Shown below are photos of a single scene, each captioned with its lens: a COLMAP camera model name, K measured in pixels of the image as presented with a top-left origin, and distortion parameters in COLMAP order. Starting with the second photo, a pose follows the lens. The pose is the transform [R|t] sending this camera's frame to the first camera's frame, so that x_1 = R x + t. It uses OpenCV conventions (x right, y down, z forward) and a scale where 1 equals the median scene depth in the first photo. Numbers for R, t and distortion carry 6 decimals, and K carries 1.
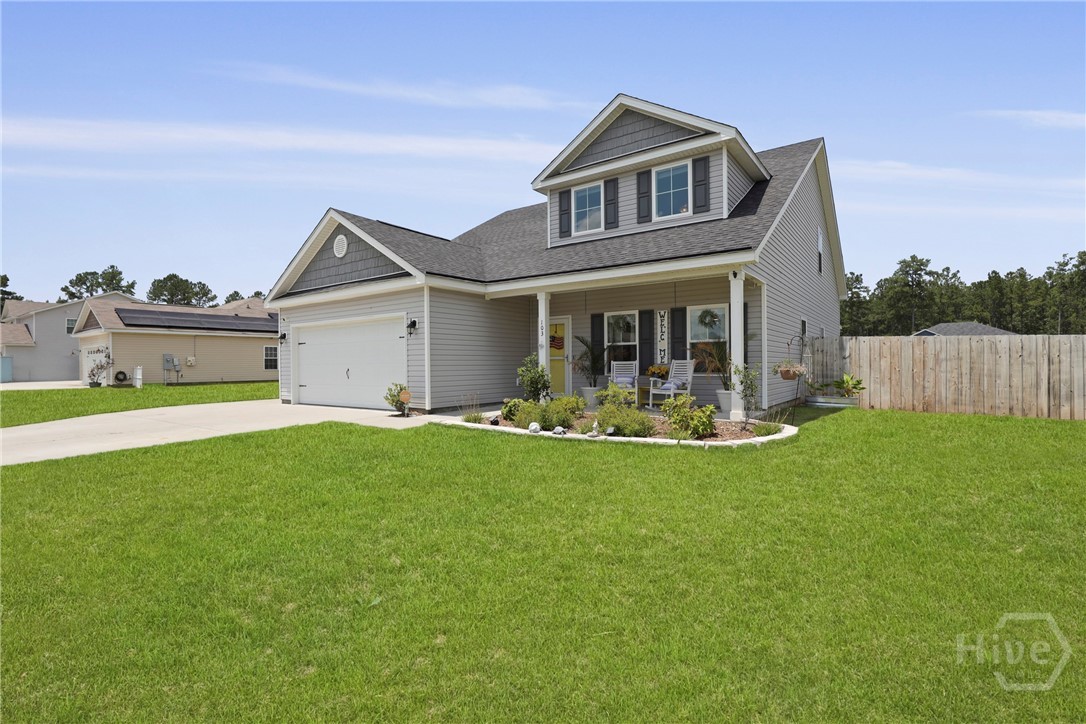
lens RADIAL K [[506.4, 0, 541.8], [0, 506.4, 361.2], [0, 0, 1]] dist [-0.000621, 0.000000]
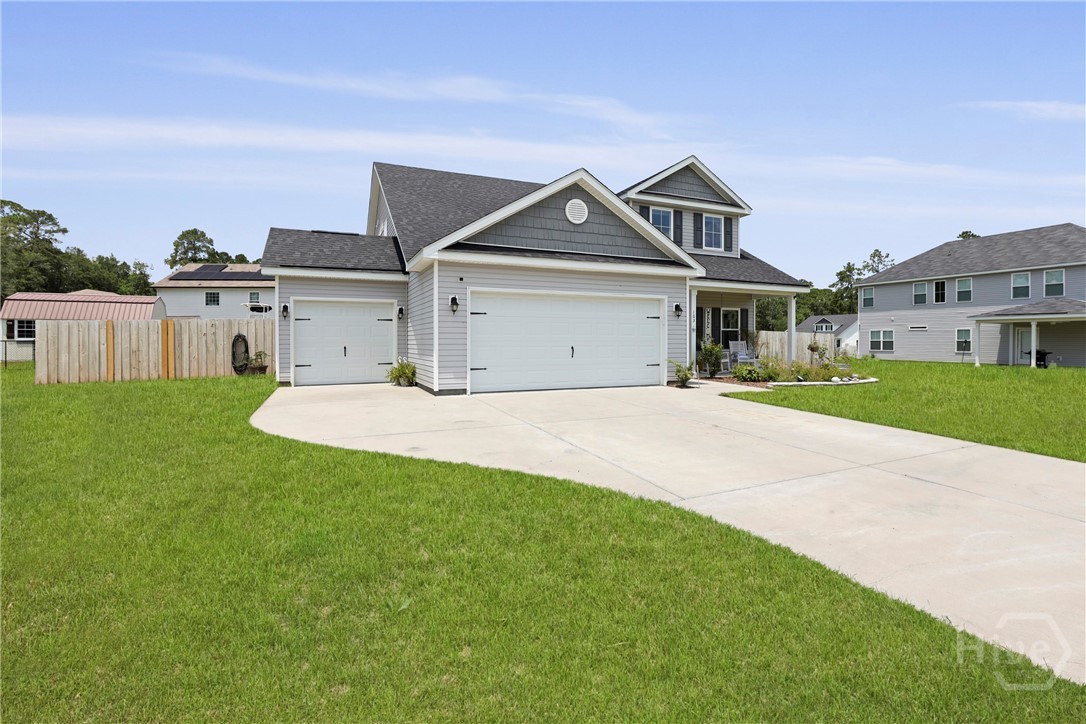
lens RADIAL K [[506.4, 0, 541.1], [0, 506.4, 360.0], [0, 0, 1]] dist [-0.000621, 0.000000]
pose [[0.497917, -0.025547, 0.866848, -1.340737], [-0.012630, 0.999246, 0.036704, 0.007346], [-0.867133, -0.029224, 0.497219, 0.654111]]
